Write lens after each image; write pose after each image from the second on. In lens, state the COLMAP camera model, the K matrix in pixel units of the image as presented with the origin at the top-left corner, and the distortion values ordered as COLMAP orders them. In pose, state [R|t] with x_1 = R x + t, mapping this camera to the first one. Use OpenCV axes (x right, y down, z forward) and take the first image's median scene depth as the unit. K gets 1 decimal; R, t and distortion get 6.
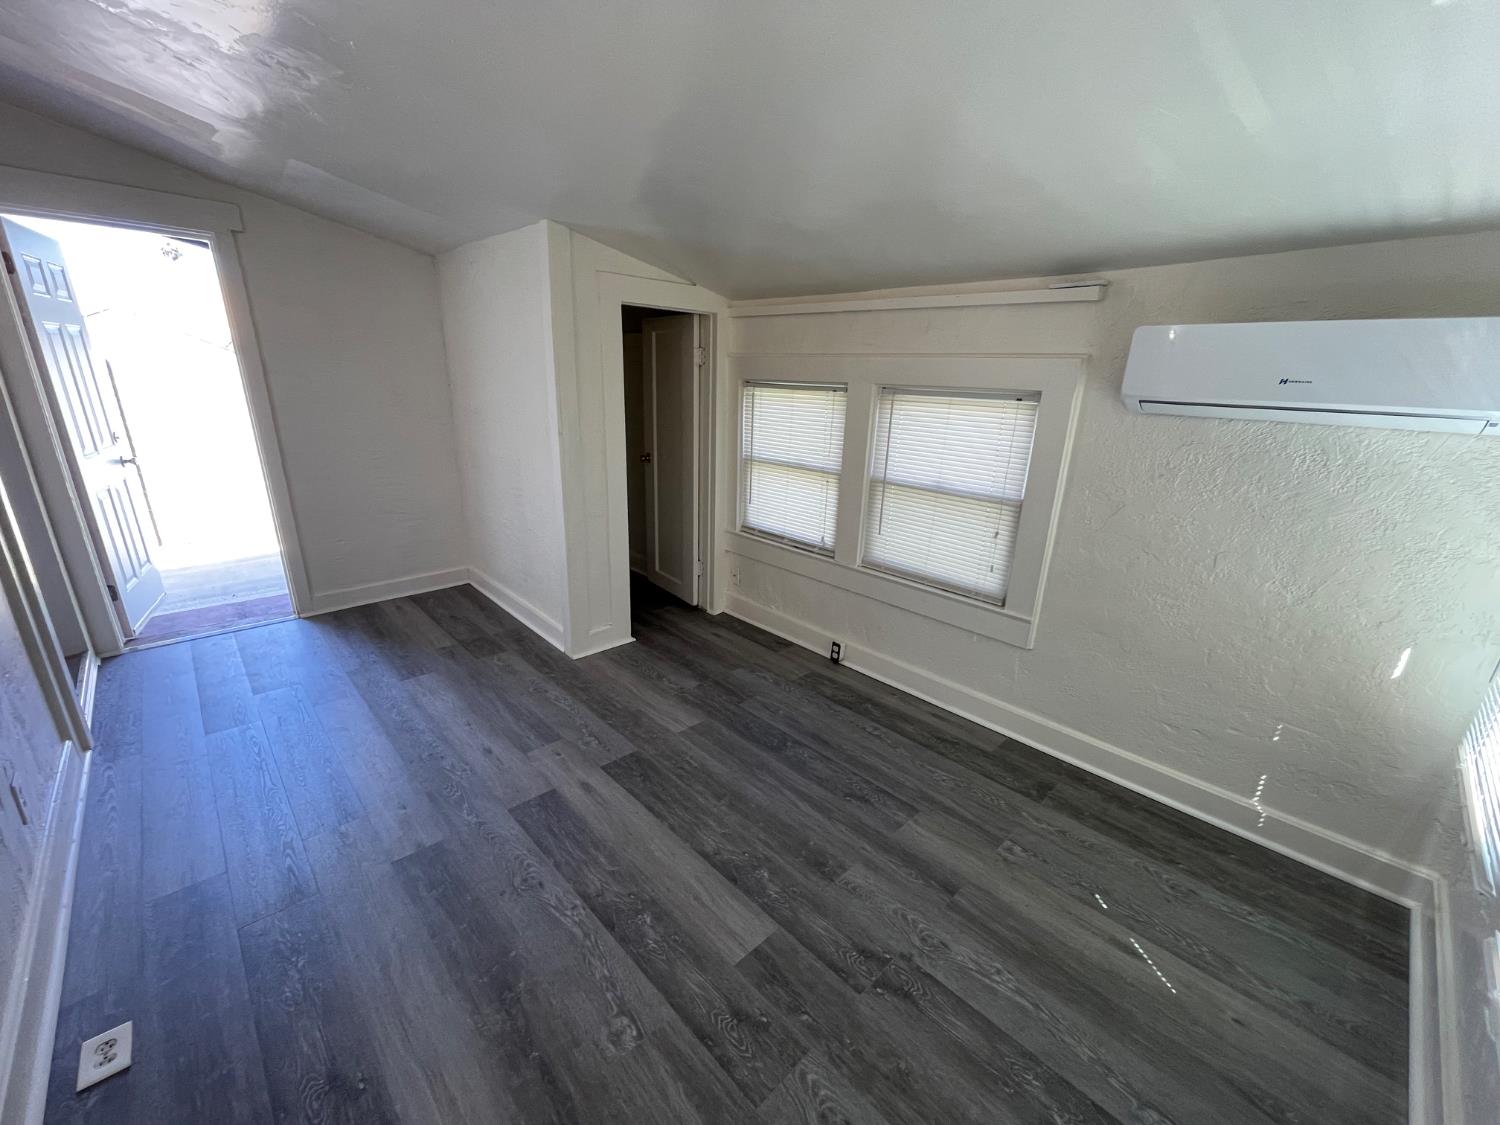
lens RADIAL K [[598.7, 0, 740.4], [0, 598.7, 571.5], [0, 0, 1]] dist [-0.007049, 0.000123]
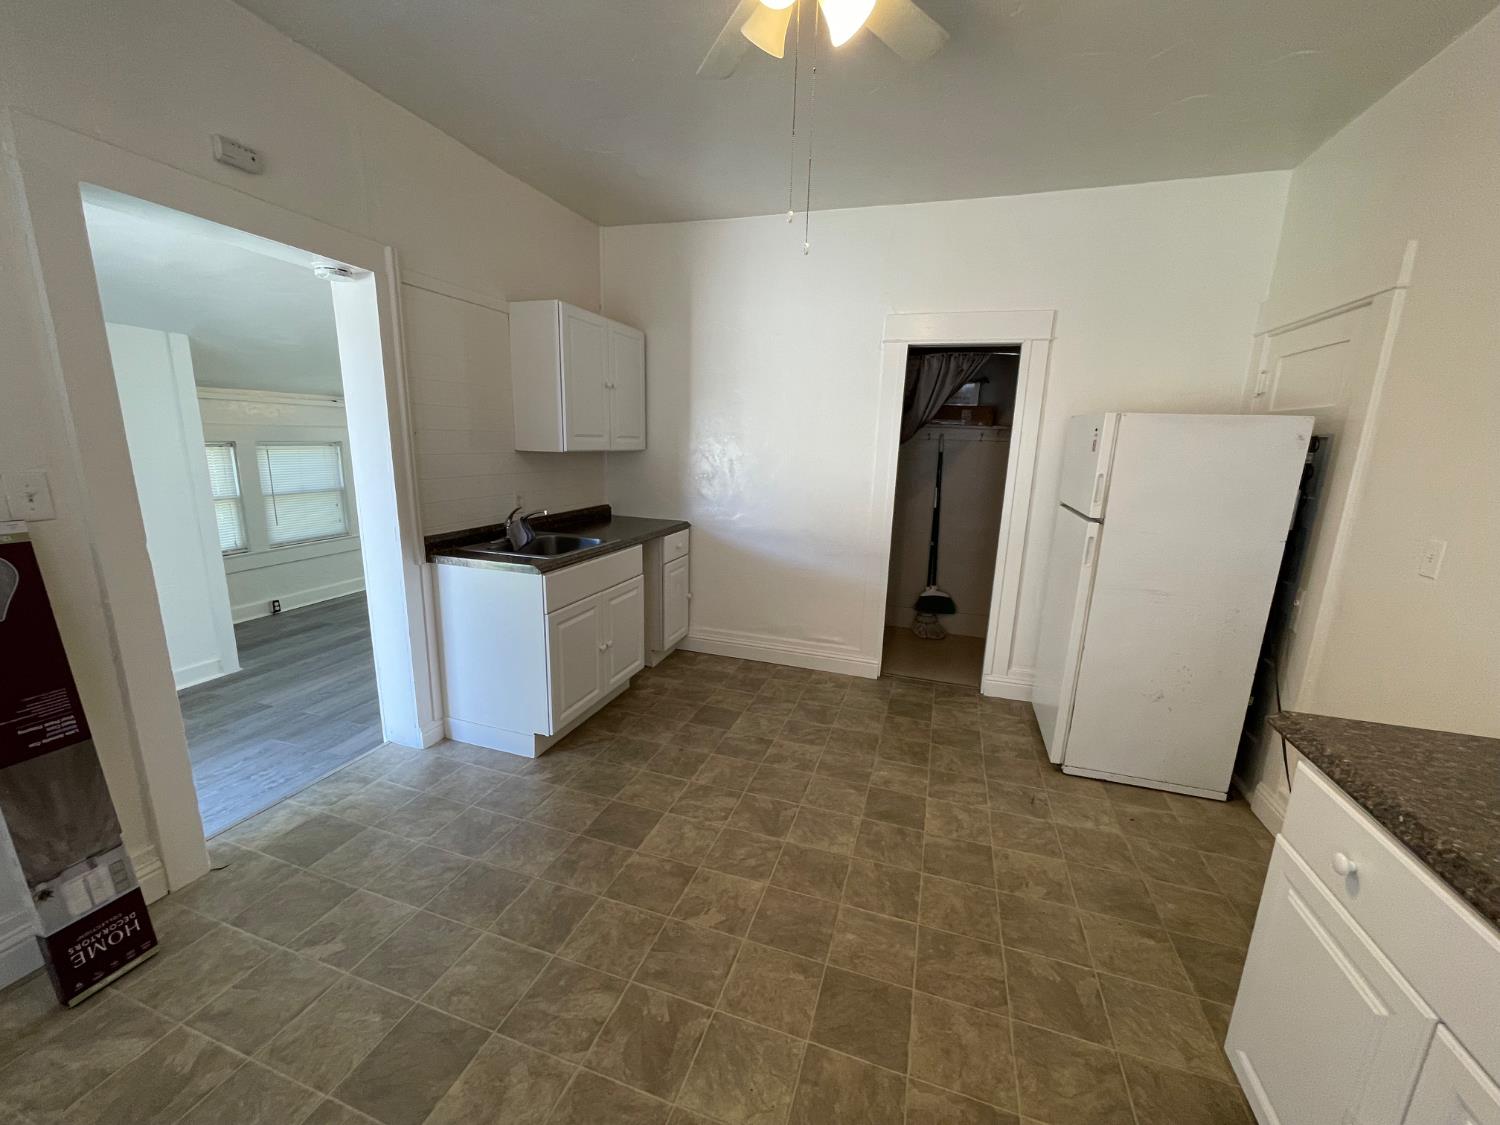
lens RADIAL K [[598.7, 0, 740.4], [0, 598.7, 571.5], [0, 0, 1]] dist [-0.007049, 0.000123]
pose [[-0.469945, -0.228695, 0.852555, -1.922697], [0.250048, 0.891799, 0.377054, -0.261021], [-0.846539, 0.390374, -0.361912, 0.548034]]
